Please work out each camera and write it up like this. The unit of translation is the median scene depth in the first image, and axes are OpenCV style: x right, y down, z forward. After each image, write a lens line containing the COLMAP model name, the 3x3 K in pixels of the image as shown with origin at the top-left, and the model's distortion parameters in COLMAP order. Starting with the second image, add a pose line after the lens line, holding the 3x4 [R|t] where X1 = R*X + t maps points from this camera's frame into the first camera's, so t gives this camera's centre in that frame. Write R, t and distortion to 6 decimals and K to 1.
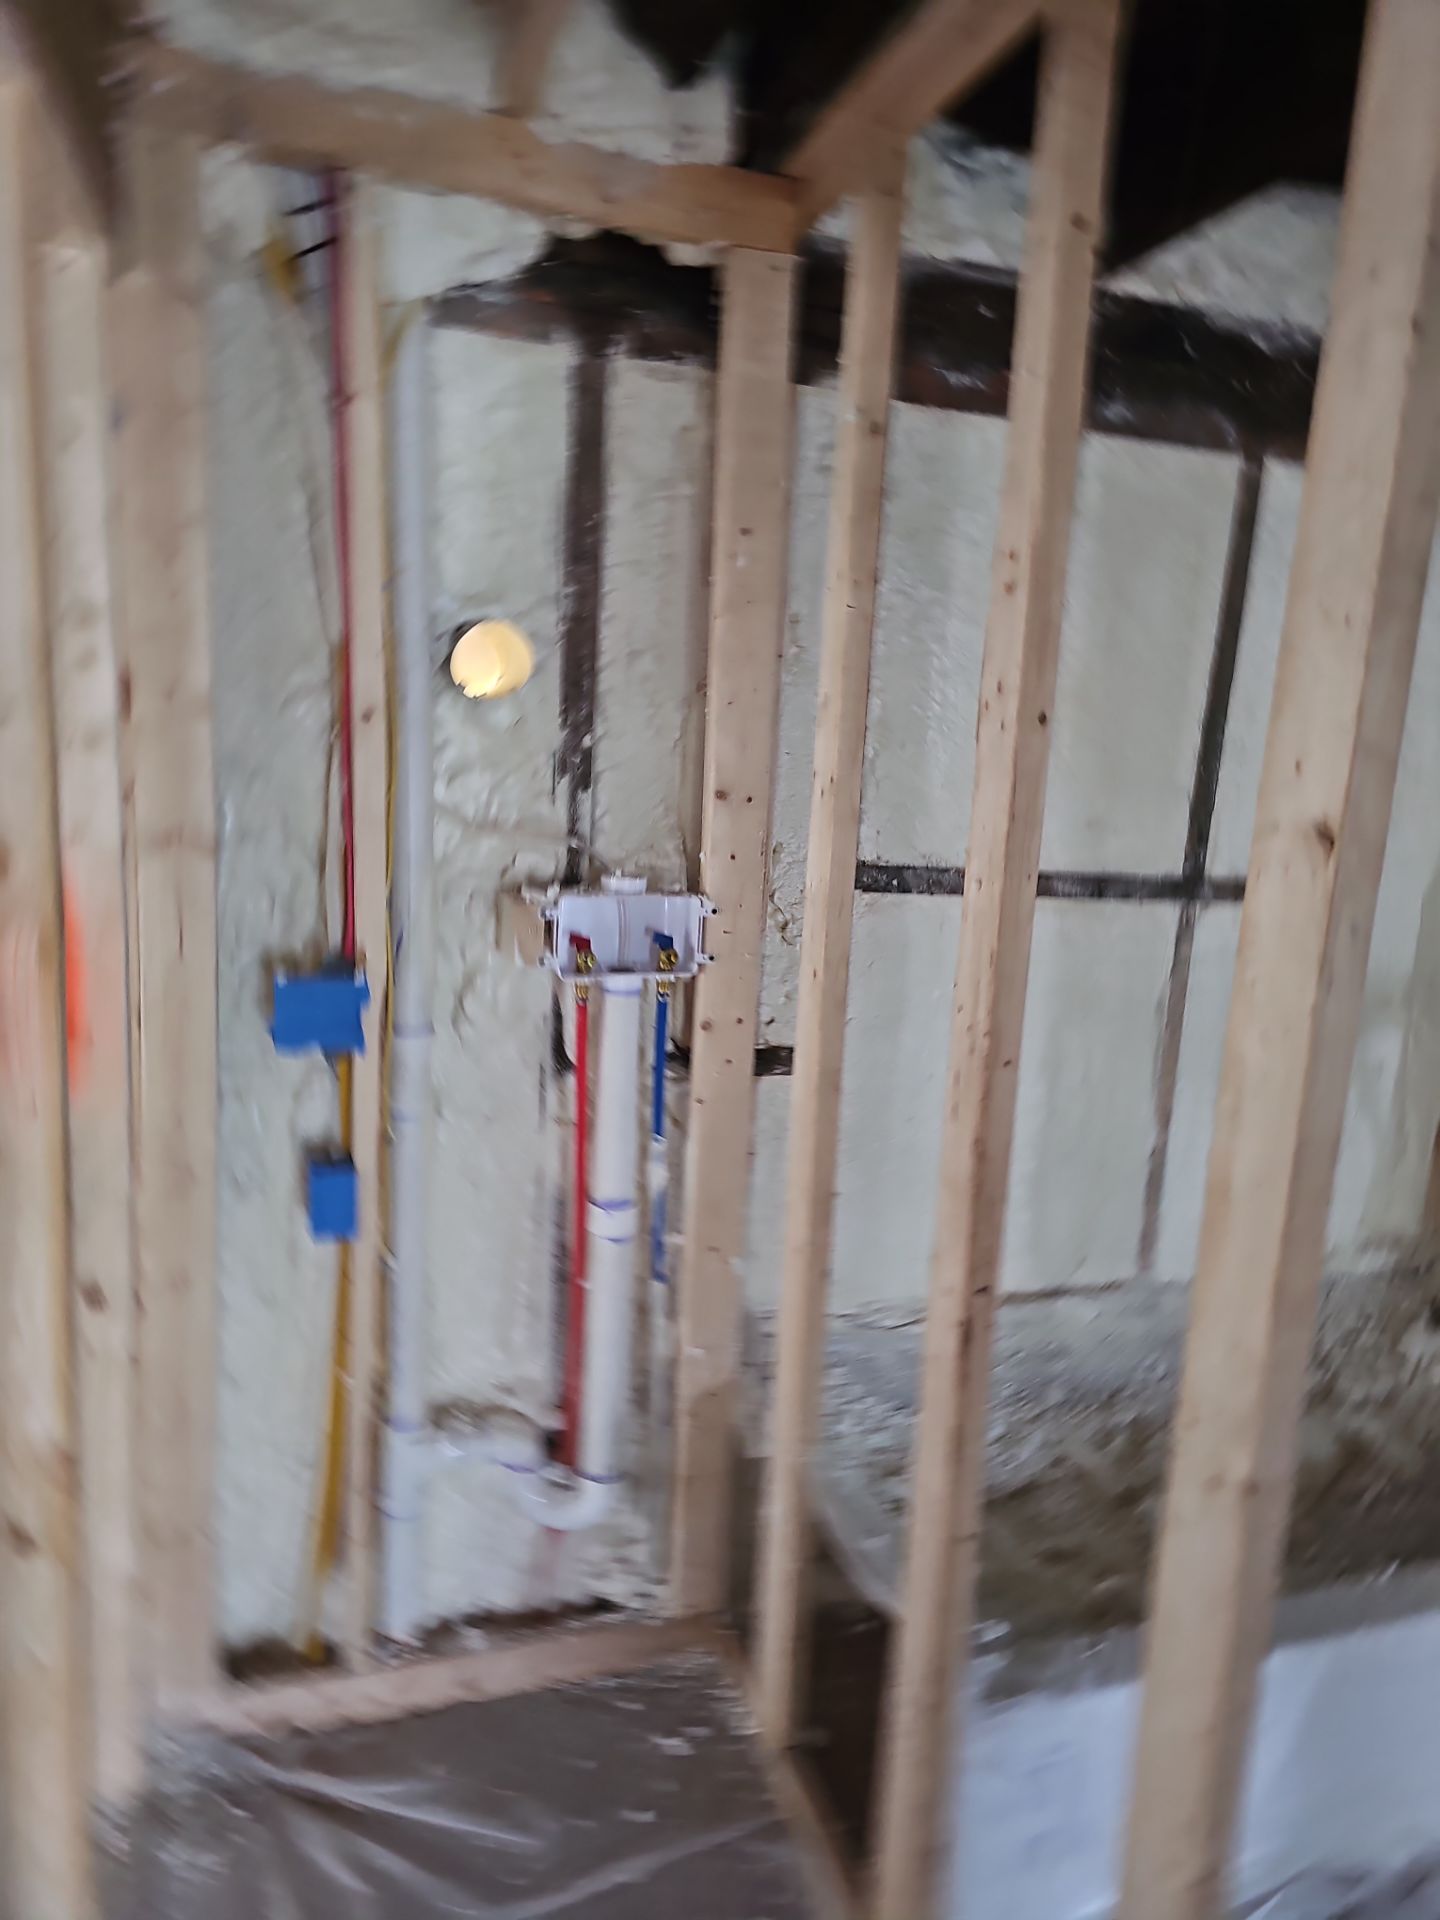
lens RADIAL K [[1273.9, 0, 699.1], [0, 1273.9, 952.7], [0, 0, 1]] dist [0.059955, -0.053592]
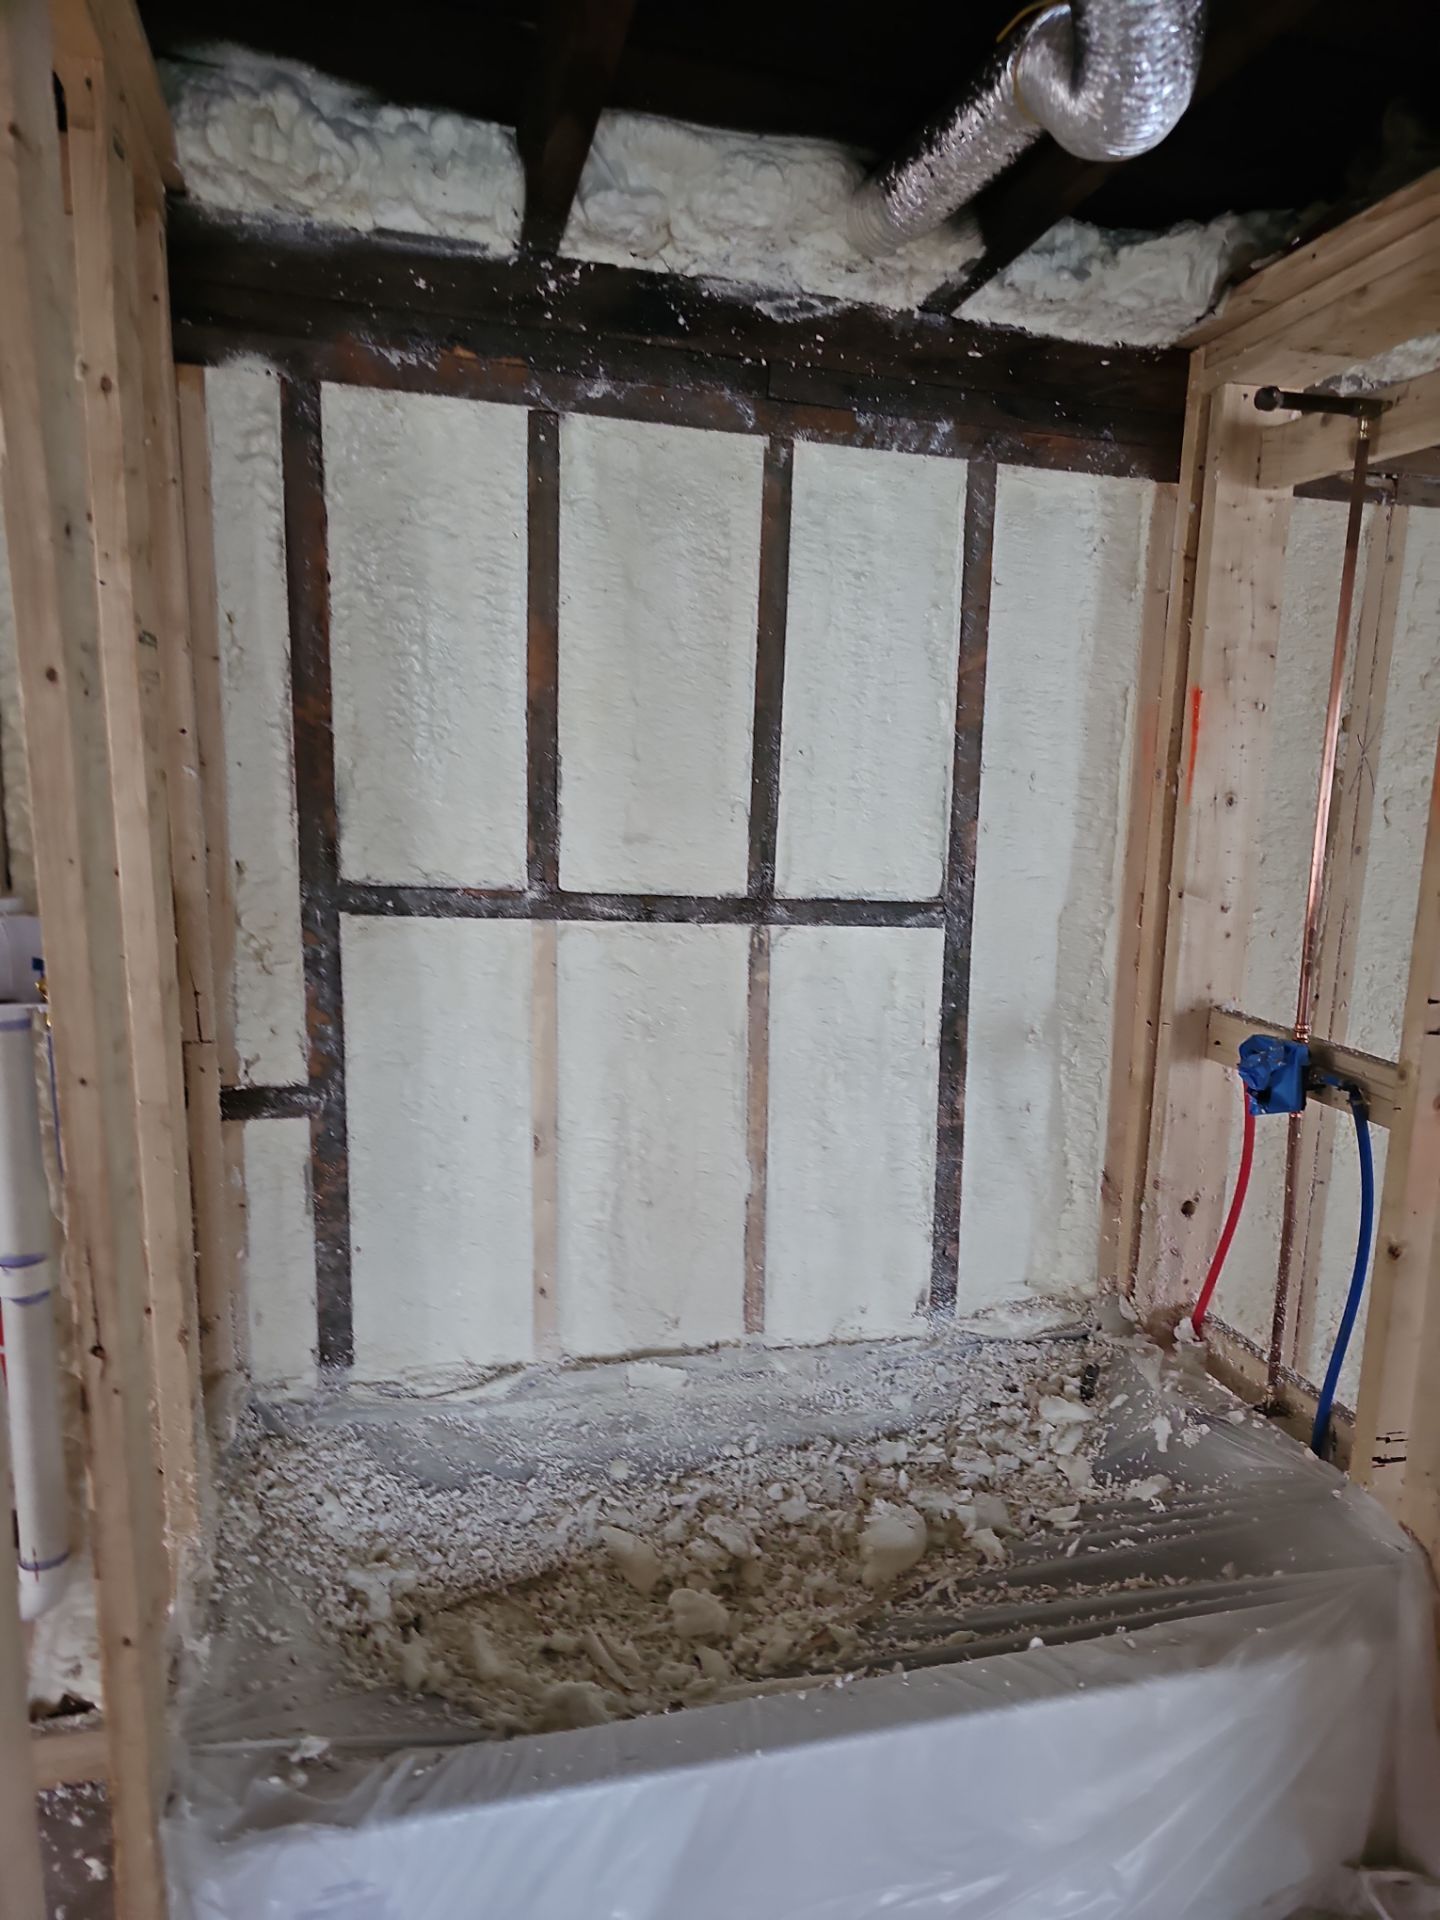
lens RADIAL K [[1273.9, 0, 699.1], [0, 1273.9, 952.7], [0, 0, 1]] dist [0.059955, -0.053592]
pose [[0.997970, -0.014234, -0.062079, 0.422577], [0.011798, 0.999153, -0.039433, 0.018342], [0.062588, 0.038621, 0.997292, 0.097753]]
